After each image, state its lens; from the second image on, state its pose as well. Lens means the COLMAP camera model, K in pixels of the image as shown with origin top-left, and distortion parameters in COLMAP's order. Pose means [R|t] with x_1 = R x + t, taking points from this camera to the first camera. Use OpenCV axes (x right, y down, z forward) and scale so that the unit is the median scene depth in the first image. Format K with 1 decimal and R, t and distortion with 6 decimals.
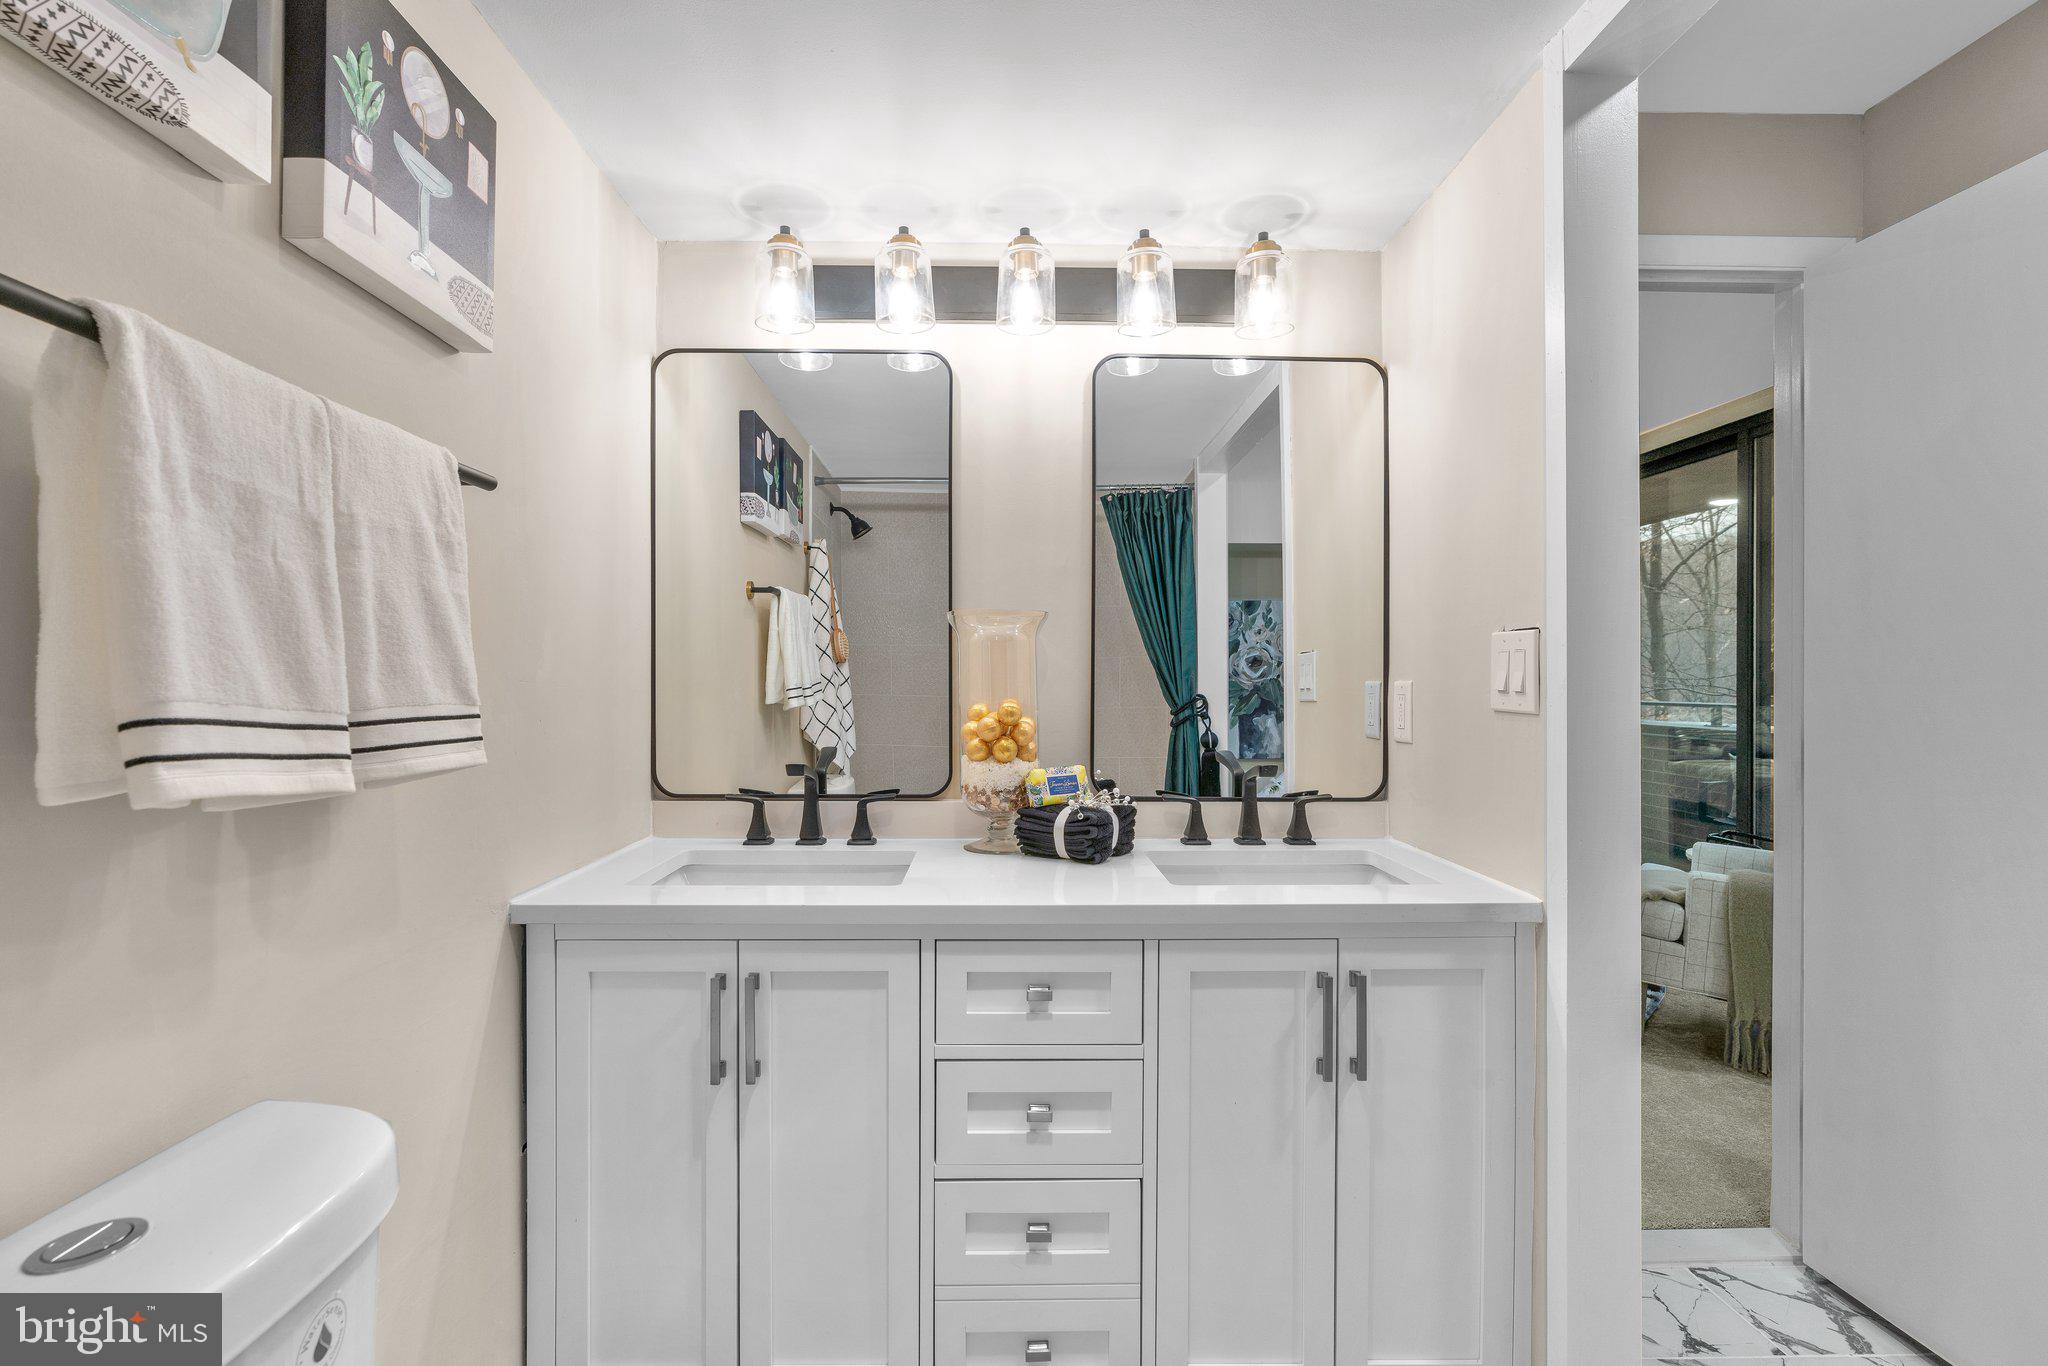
lens RADIAL K [[922.0, 0, 1019.5], [0, 922.0, 680.0], [0, 0, 1]] dist [-0.003120, 0.000387]
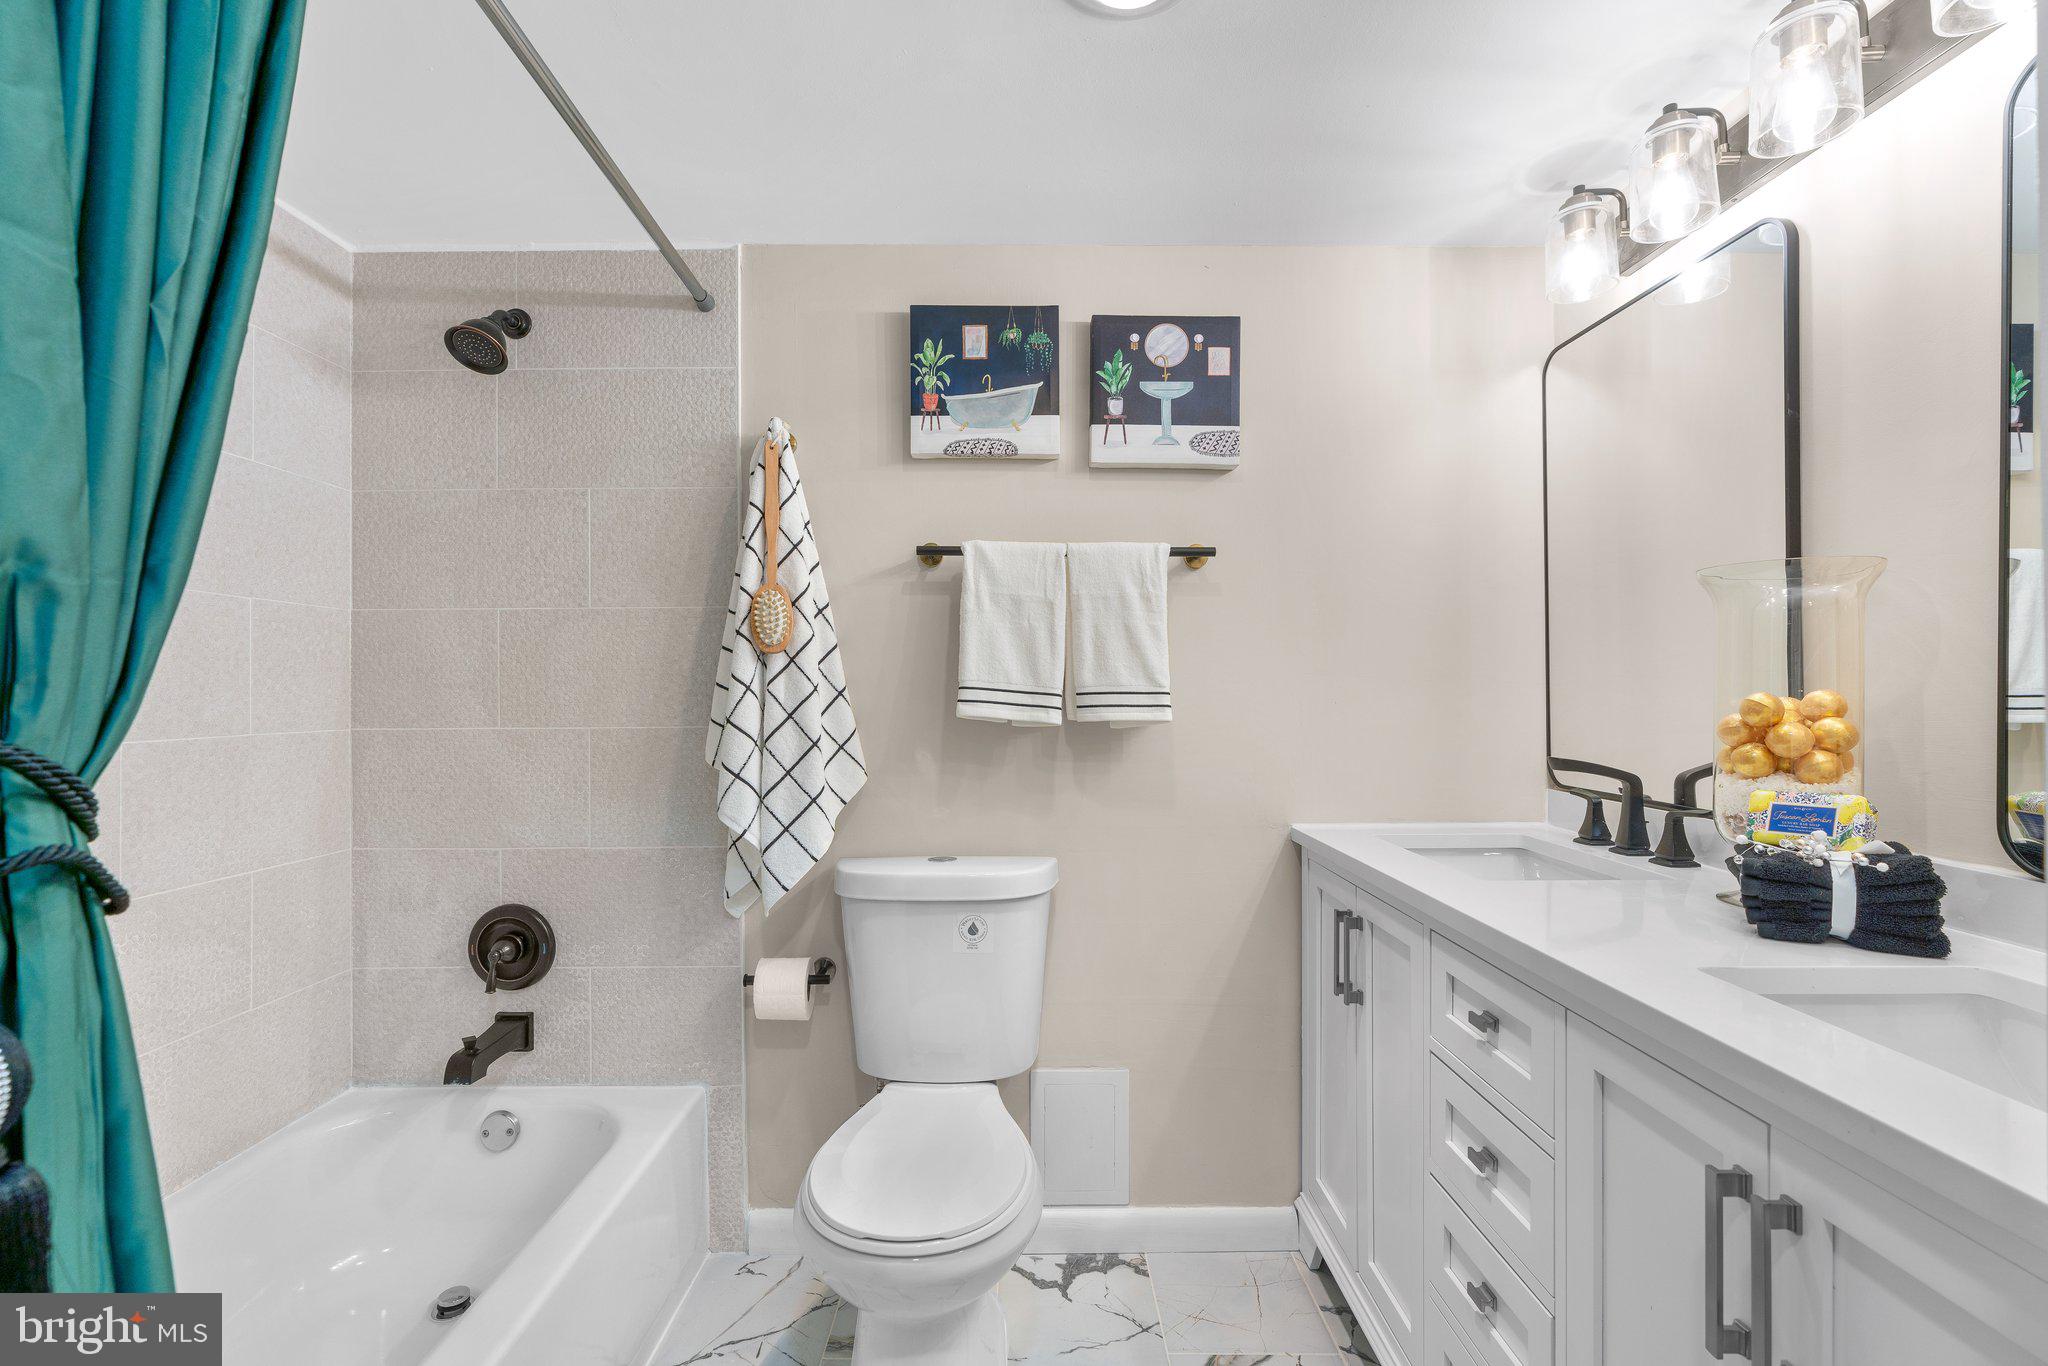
lens RADIAL K [[922.0, 0, 1024.3], [0, 922.0, 691.5], [0, 0, 1]] dist [-0.003120, 0.000387]
pose [[-0.014315, -0.000647, -0.999897, 1.302124], [0.003284, 0.999994, -0.000694, 0.040418], [0.999892, -0.003293, -0.014312, 0.846488]]
